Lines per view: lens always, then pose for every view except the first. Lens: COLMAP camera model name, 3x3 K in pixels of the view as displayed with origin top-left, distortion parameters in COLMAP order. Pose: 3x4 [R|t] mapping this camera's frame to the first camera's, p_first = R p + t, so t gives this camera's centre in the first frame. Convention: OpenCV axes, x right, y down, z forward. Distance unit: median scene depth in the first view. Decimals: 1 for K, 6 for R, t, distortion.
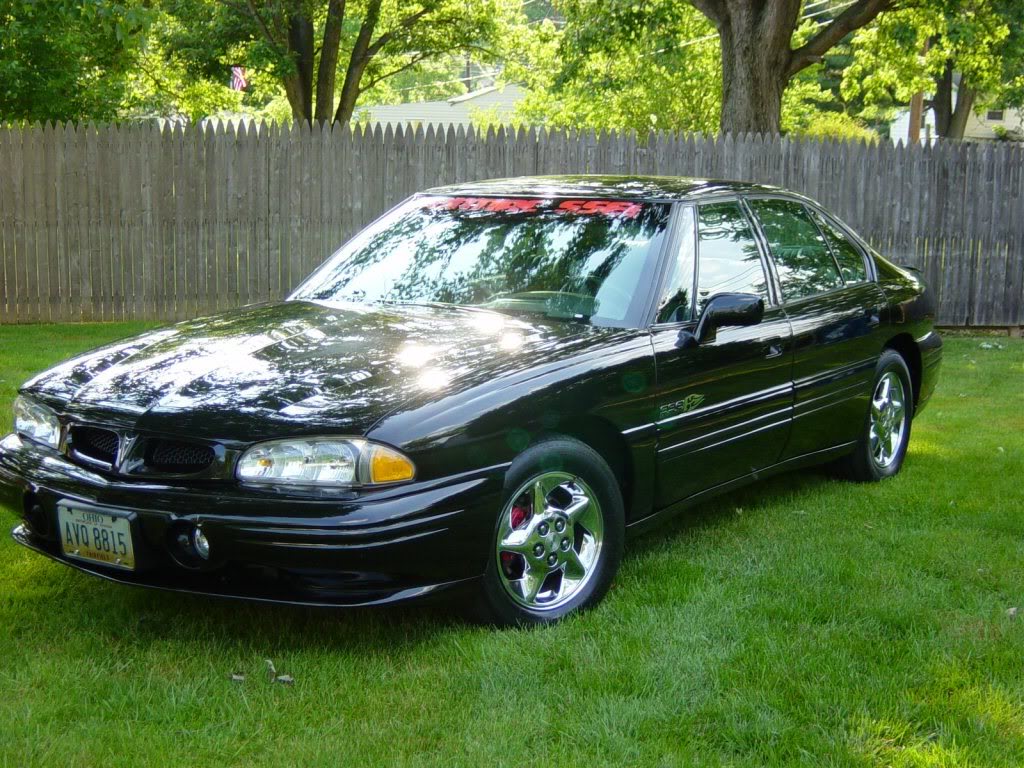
lens RADIAL K [[1577.4, 0, 512.0], [0, 1577.4, 384.0], [0, 0, 1]] dist [-0.136630, 0.024044]
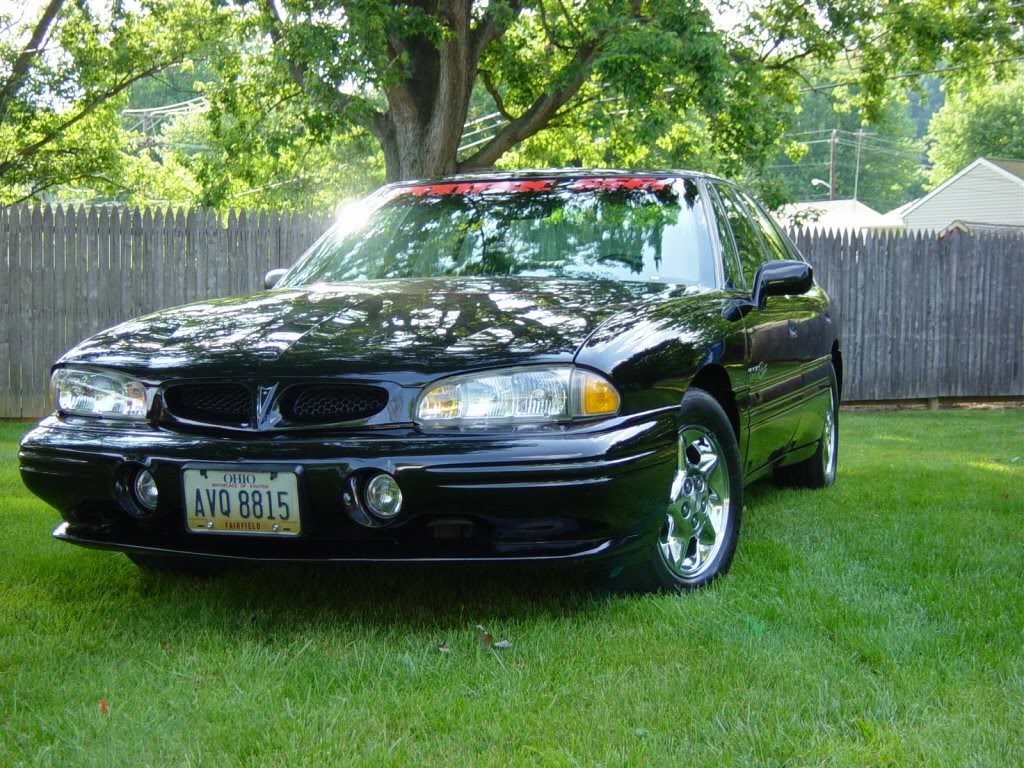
lens RADIAL K [[1577.4, 0, 512.0], [0, 1577.4, 384.0], [0, 0, 1]] dist [-0.136630, 0.024044]
pose [[0.962412, -0.029401, 0.269998, -0.319982], [0.055638, 0.994383, -0.090041, 0.107916], [-0.265834, 0.101679, 0.958642, 0.138329]]
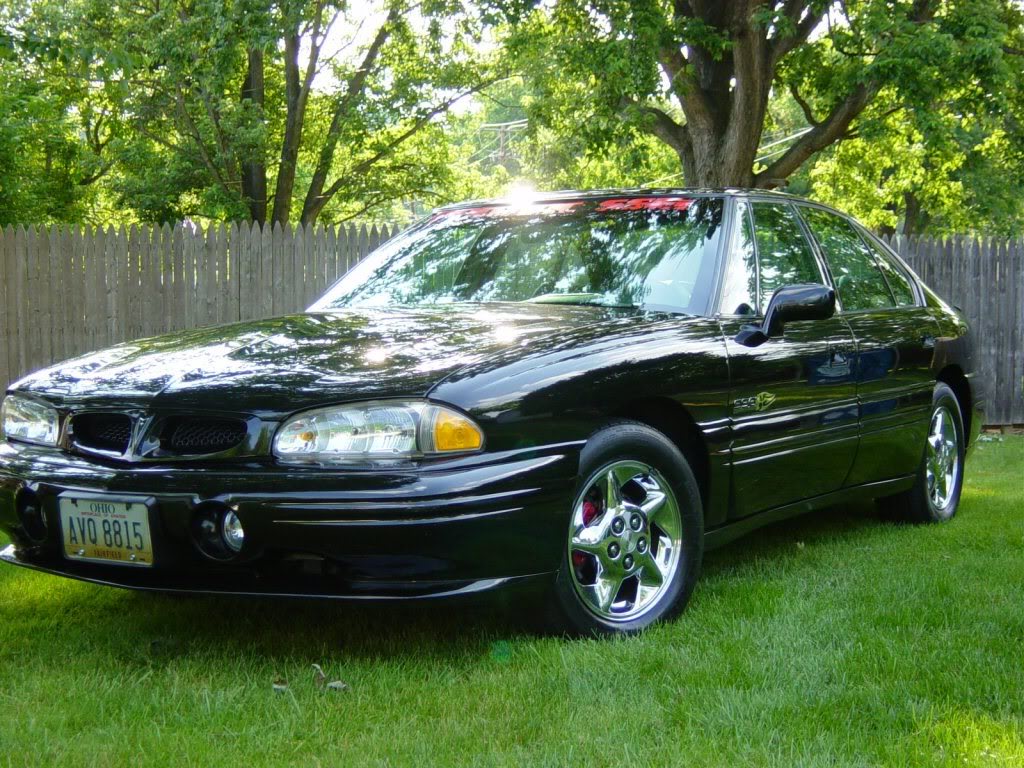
lens RADIAL K [[1577.4, 0, 512.0], [0, 1577.4, 384.0], [0, 0, 1]] dist [-0.136630, 0.024044]
pose [[0.999168, -0.019894, 0.035598, -0.067272], [0.023555, 0.994134, -0.105556, 0.102964], [-0.033290, 0.106306, 0.993776, 0.125450]]
